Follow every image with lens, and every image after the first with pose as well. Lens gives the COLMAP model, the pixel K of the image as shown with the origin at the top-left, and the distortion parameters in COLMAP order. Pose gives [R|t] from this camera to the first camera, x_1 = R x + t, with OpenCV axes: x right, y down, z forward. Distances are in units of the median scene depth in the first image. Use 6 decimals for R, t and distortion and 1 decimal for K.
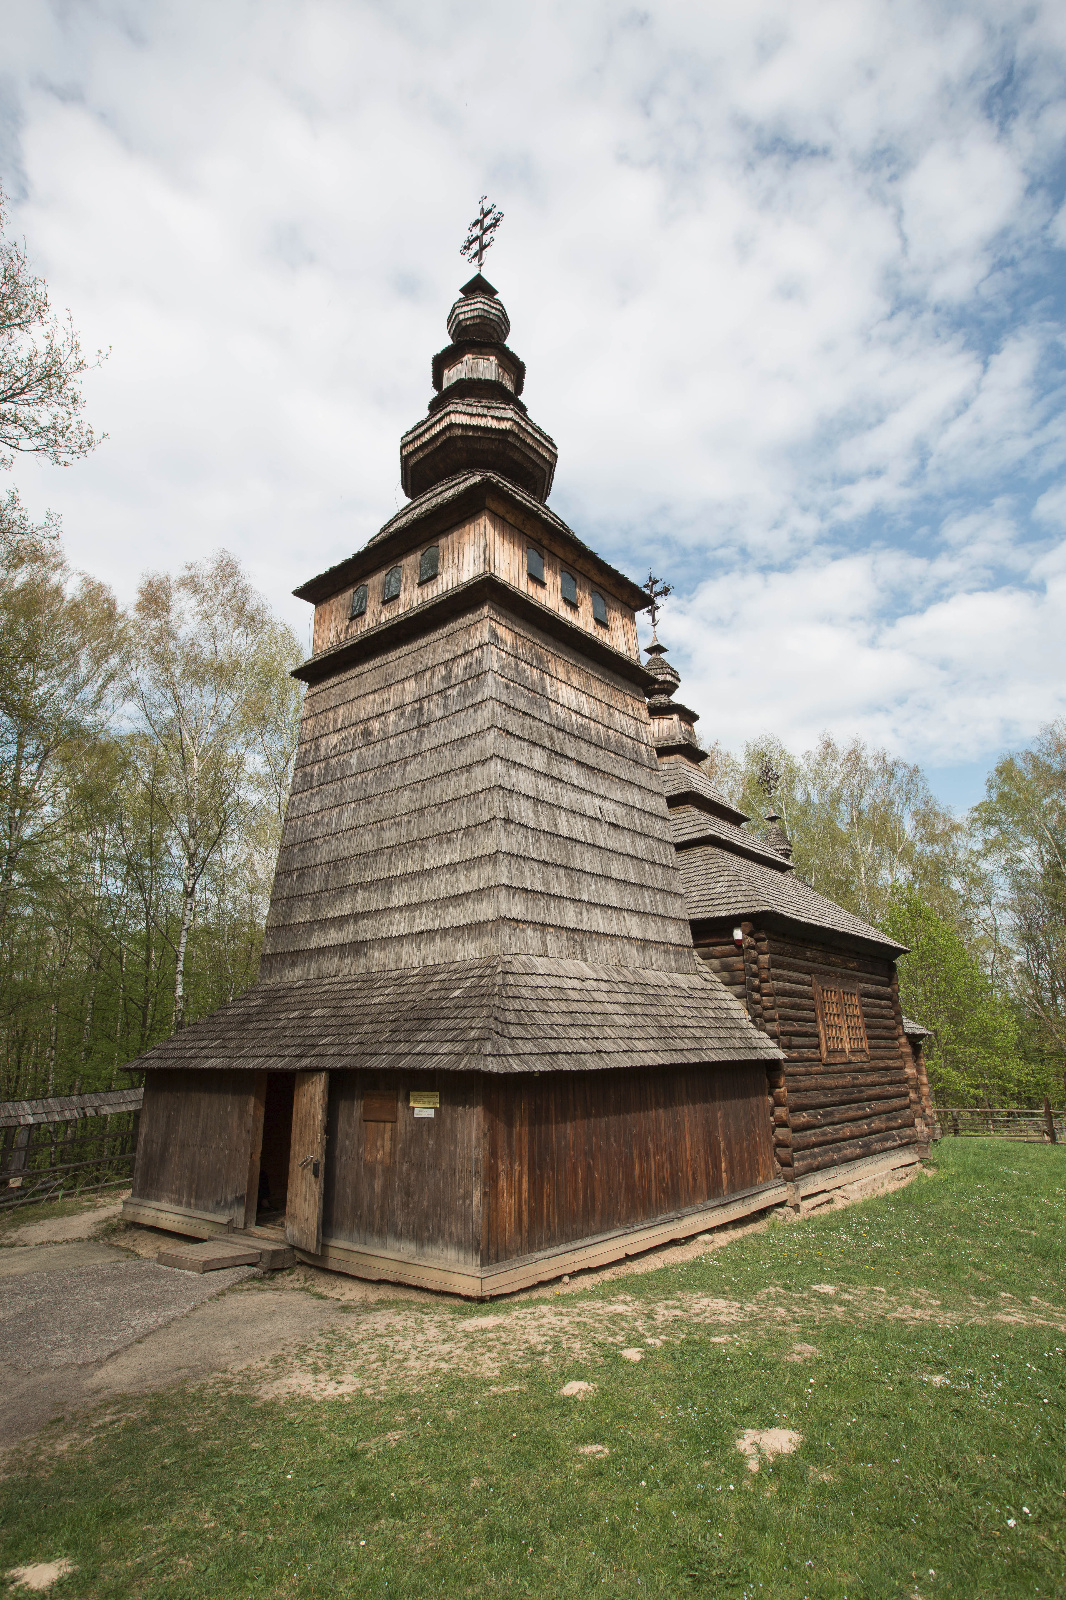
lens RADIAL K [[835.4, 0, 533.0], [0, 835.4, 800.0], [0, 0, 1]] dist [-0.001182, -0.000045]
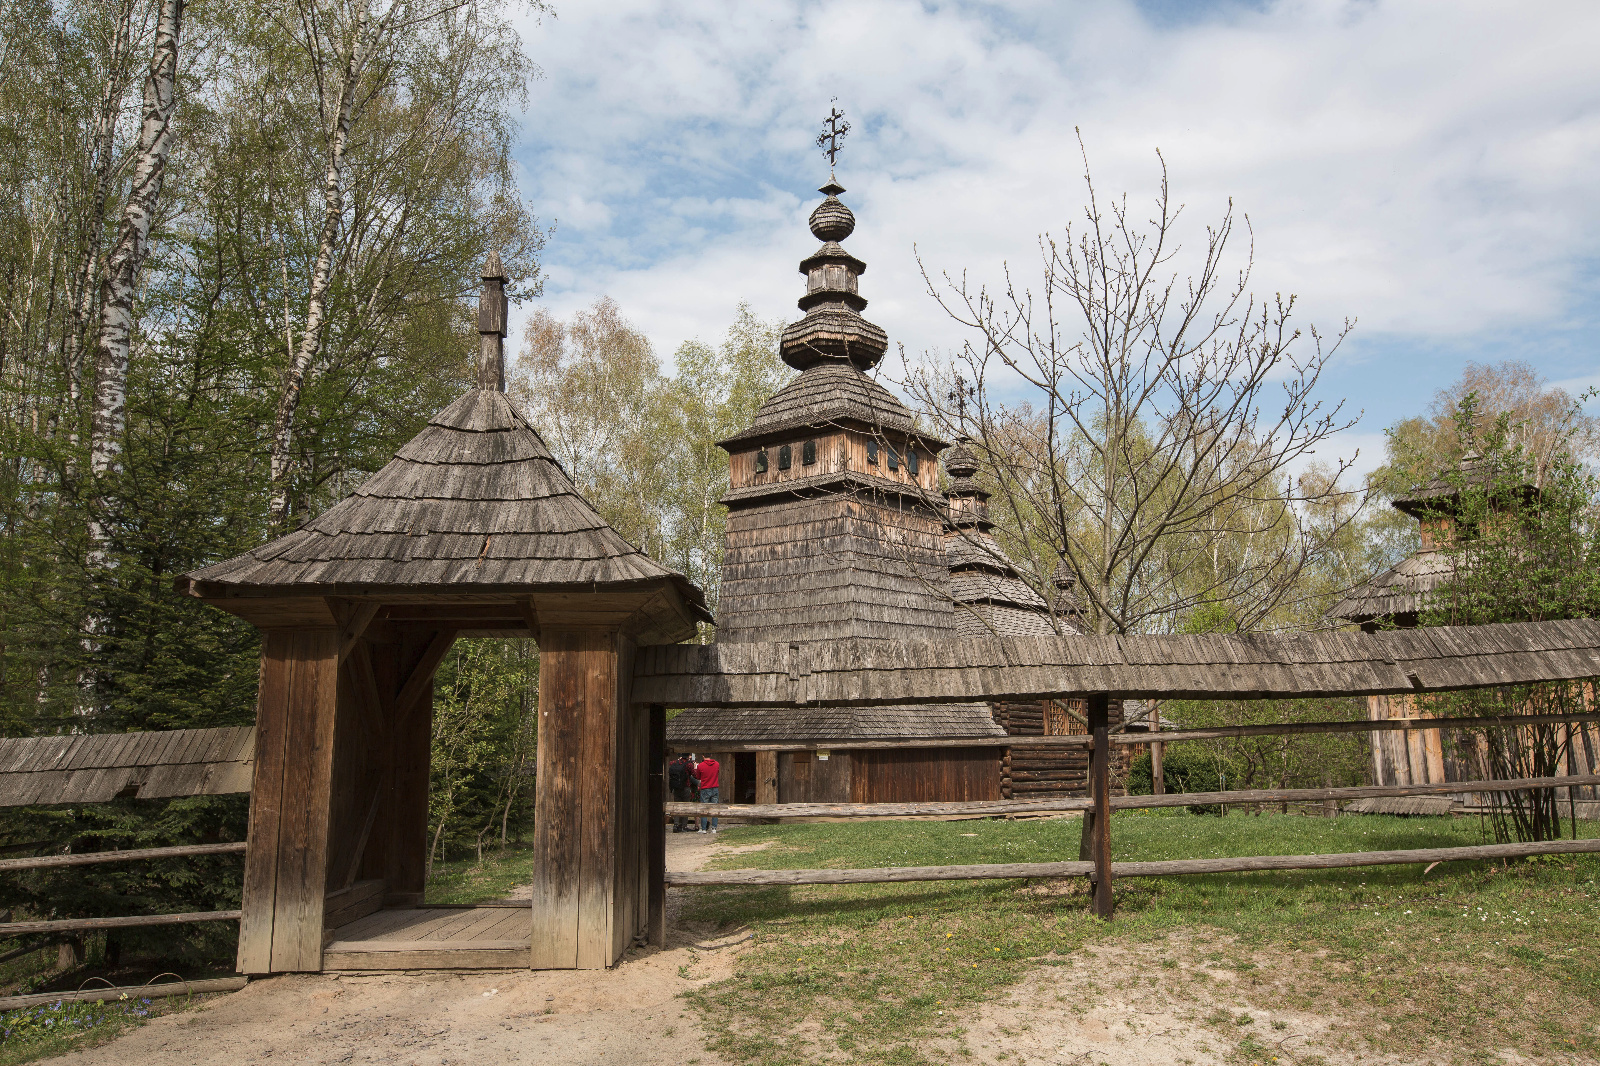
lens RADIAL K [[1216.3, 0, 800.0], [0, 1216.3, 533.0], [0, 0, 1]] dist [-0.001434, -0.000178]
pose [[0.999059, 0.011739, -0.041746, -0.039053], [-0.006377, 0.991966, 0.126346, -0.434748], [0.042894, -0.125961, 0.991107, -1.471026]]
